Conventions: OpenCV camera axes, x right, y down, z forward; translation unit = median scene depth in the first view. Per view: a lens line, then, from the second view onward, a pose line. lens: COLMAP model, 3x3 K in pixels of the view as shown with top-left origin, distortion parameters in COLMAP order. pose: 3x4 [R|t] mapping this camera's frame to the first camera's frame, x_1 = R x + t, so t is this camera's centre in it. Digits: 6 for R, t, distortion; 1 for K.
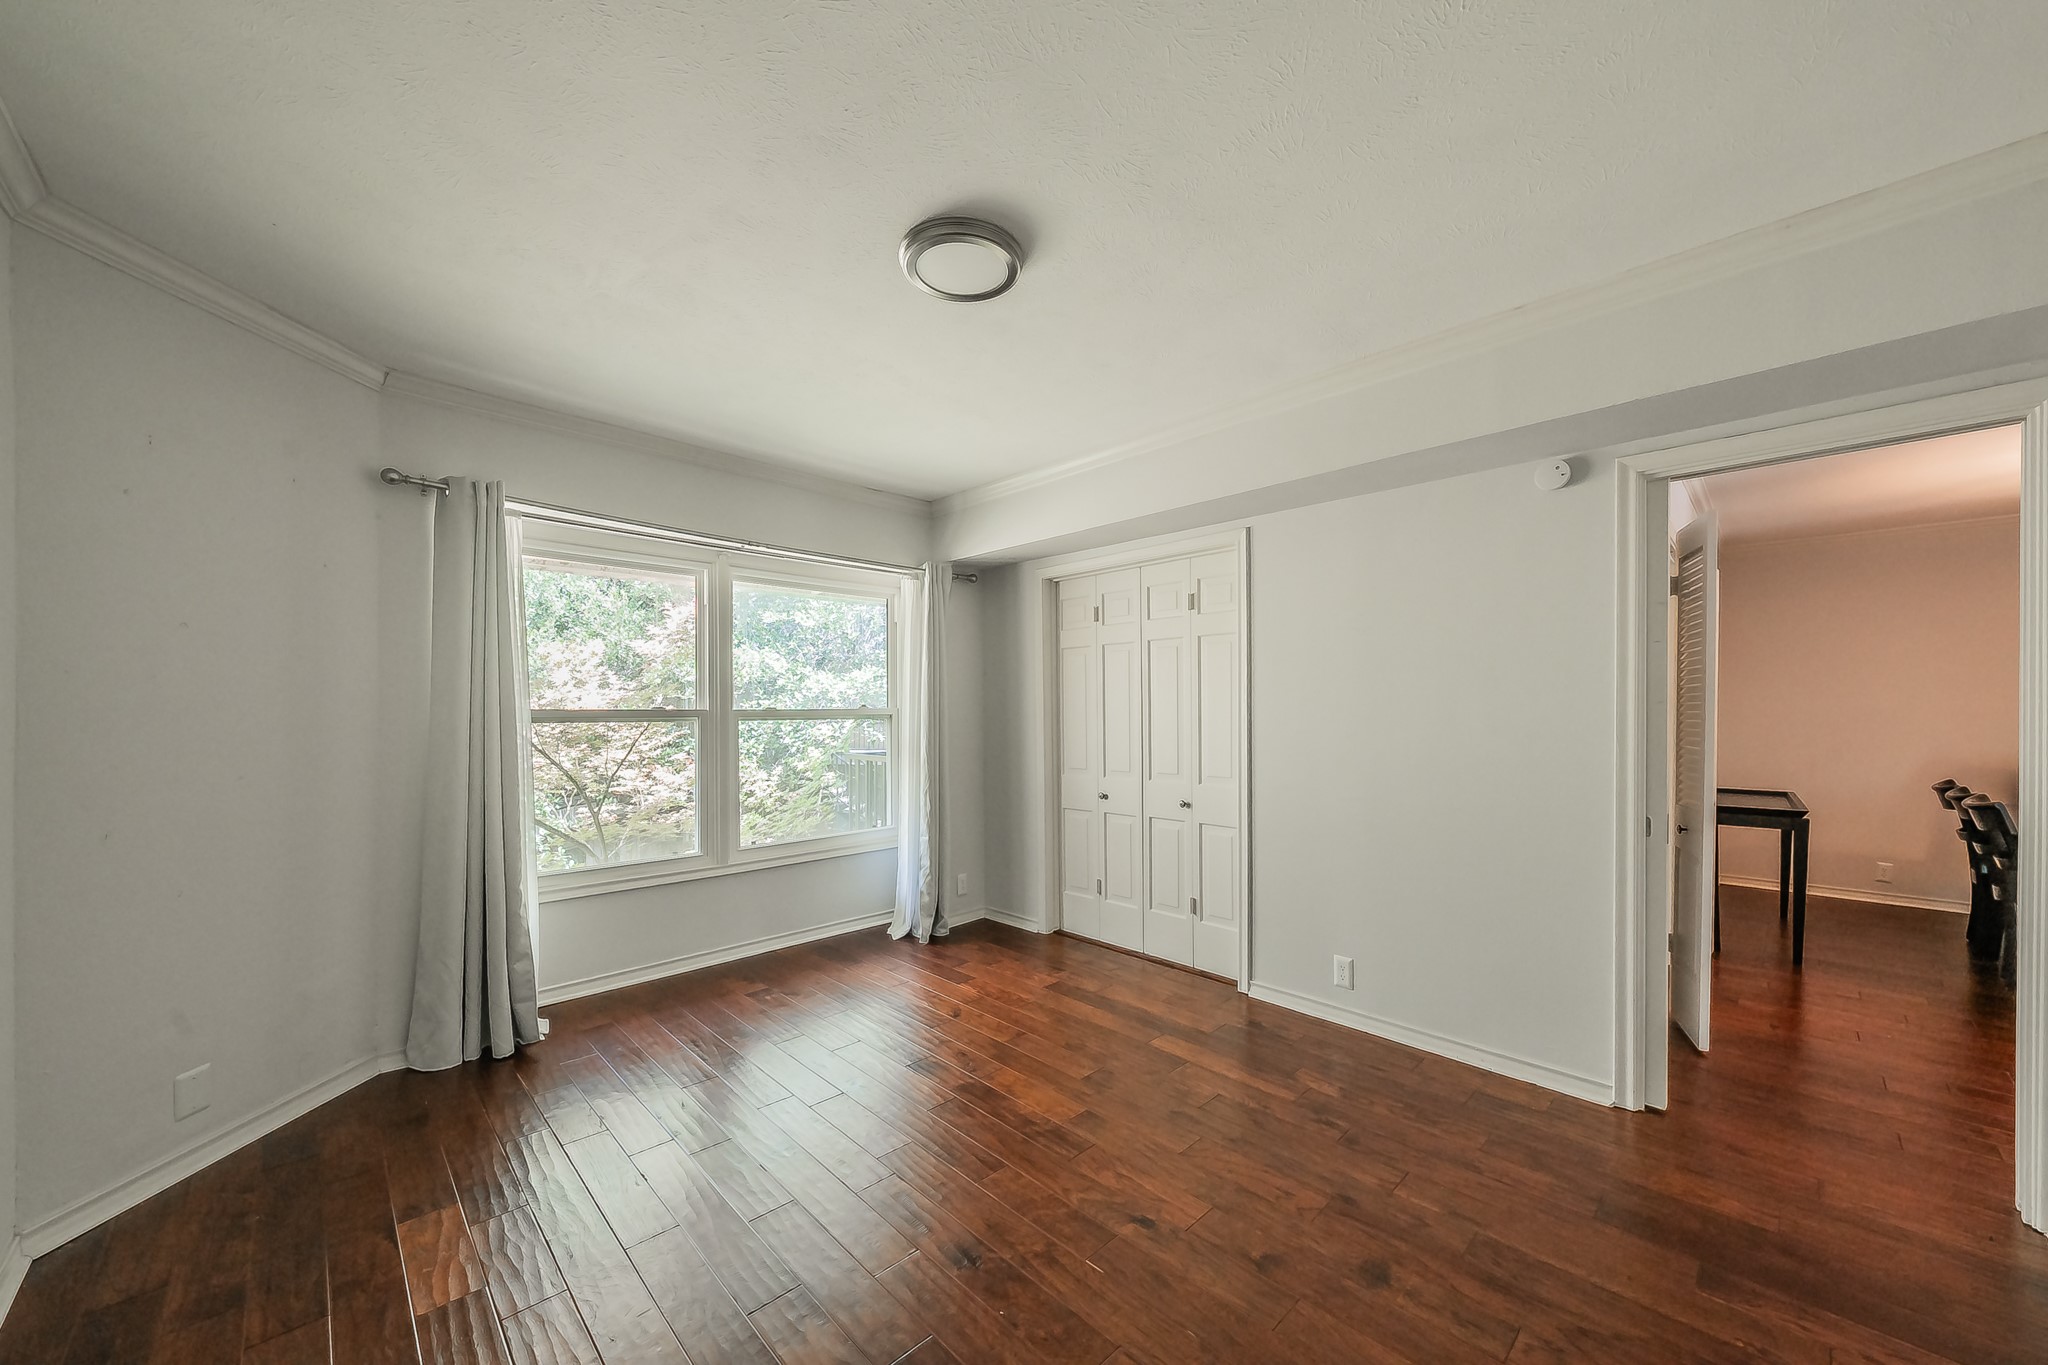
lens RADIAL K [[721.6, 0, 1056.6], [0, 721.6, 722.1], [0, 0, 1]] dist [-0.002354, -0.000067]
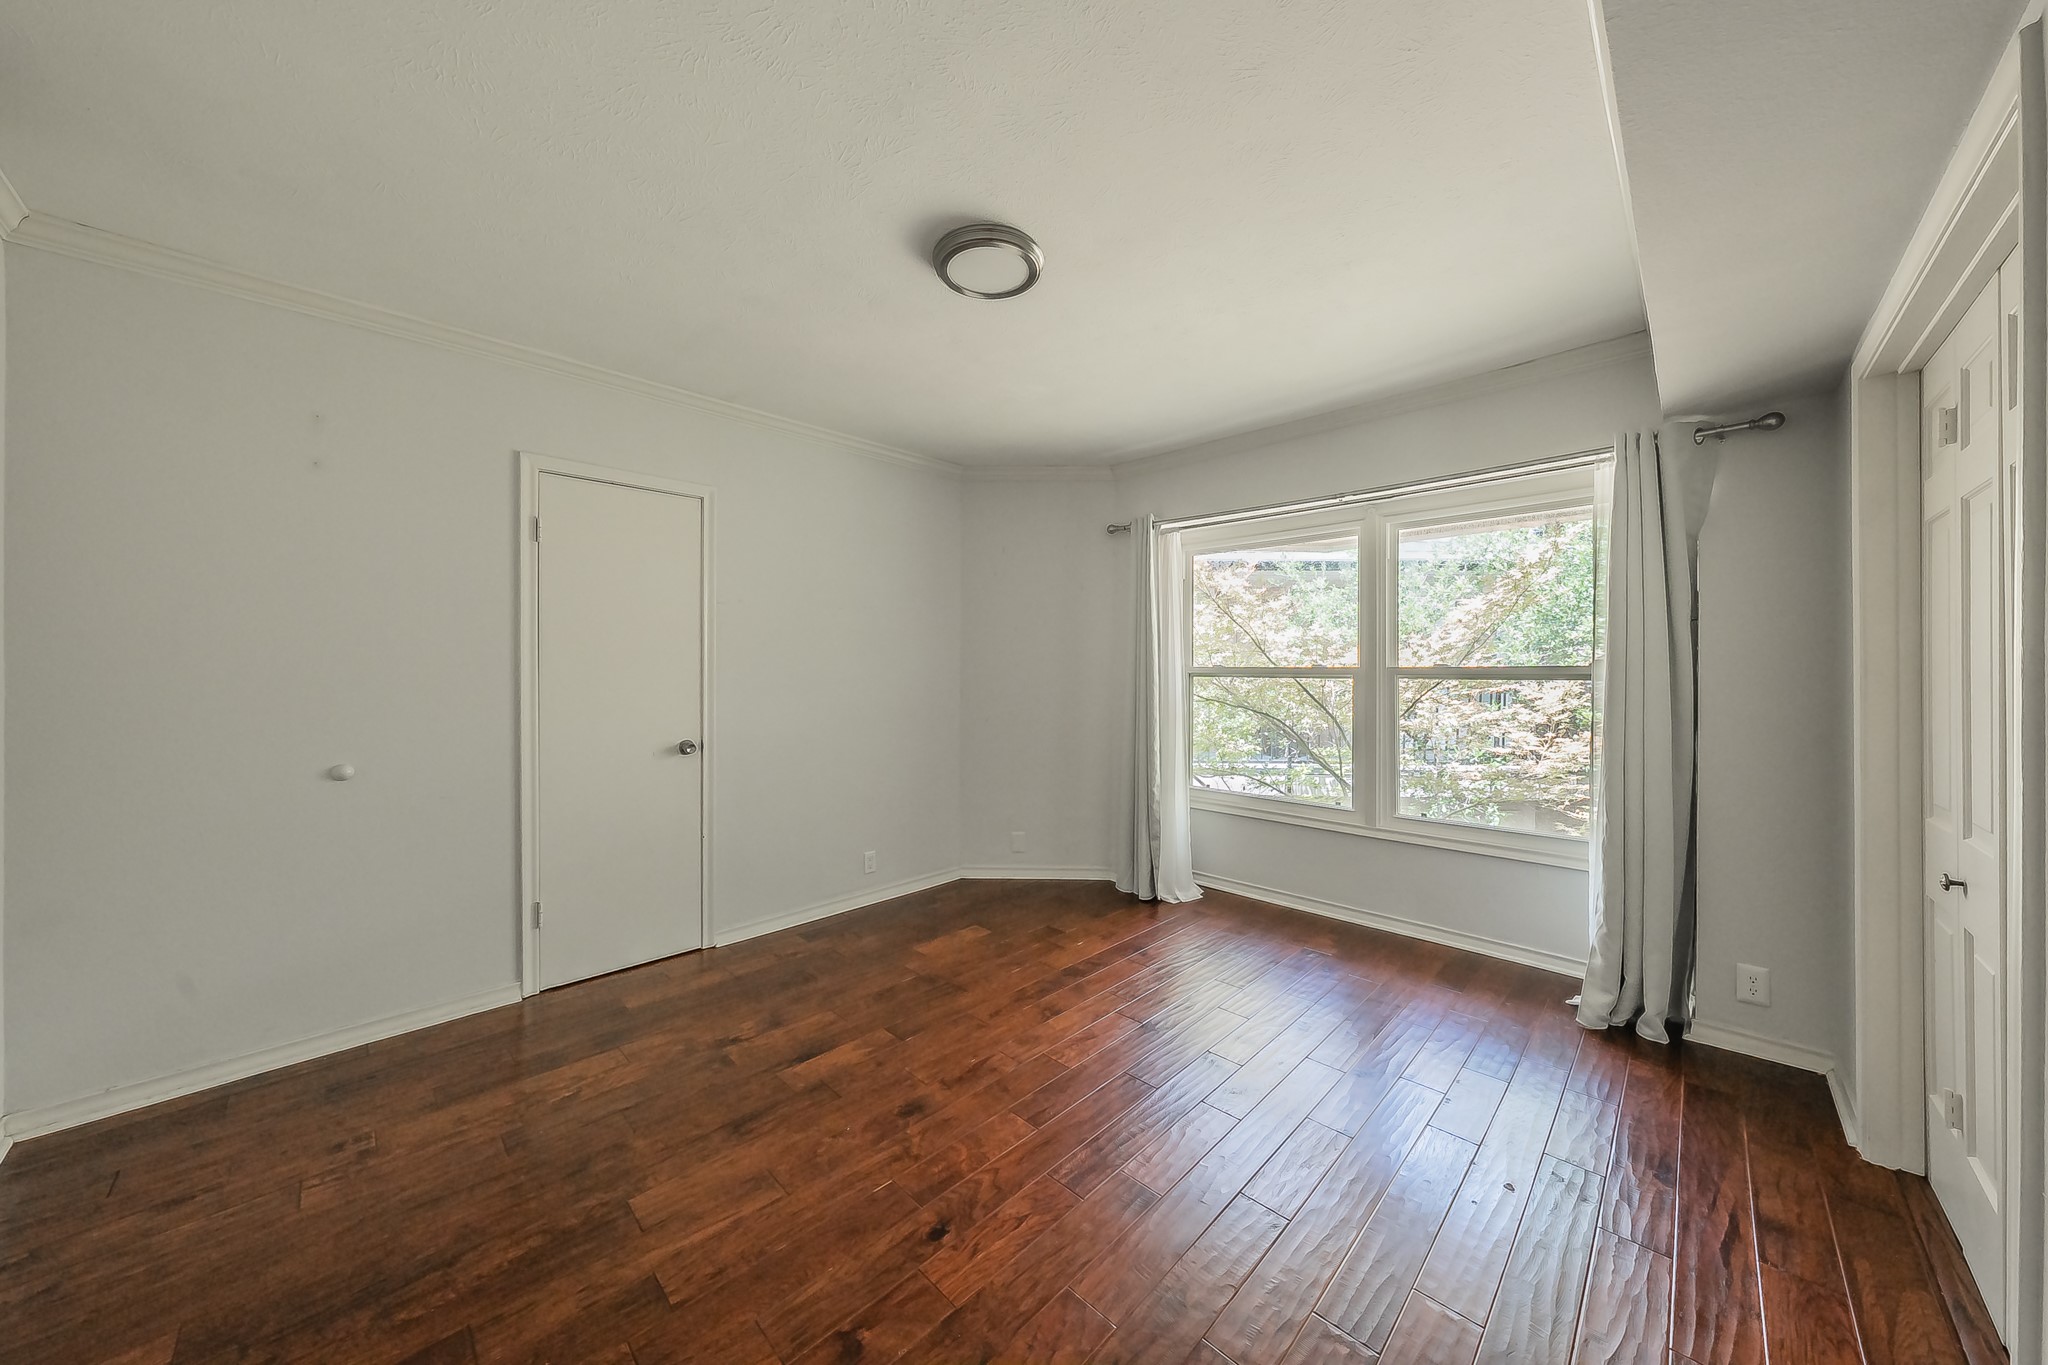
lens RADIAL K [[707.4, 0, 1027.3], [0, 707.4, 667.3], [0, 0, 1]] dist [-0.003052, 0.000130]
pose [[-0.005878, -0.000271, -0.999983, 0.528707], [-0.015729, 0.999876, -0.000178, -0.008526], [0.999859, 0.015728, -0.005882, 0.580670]]
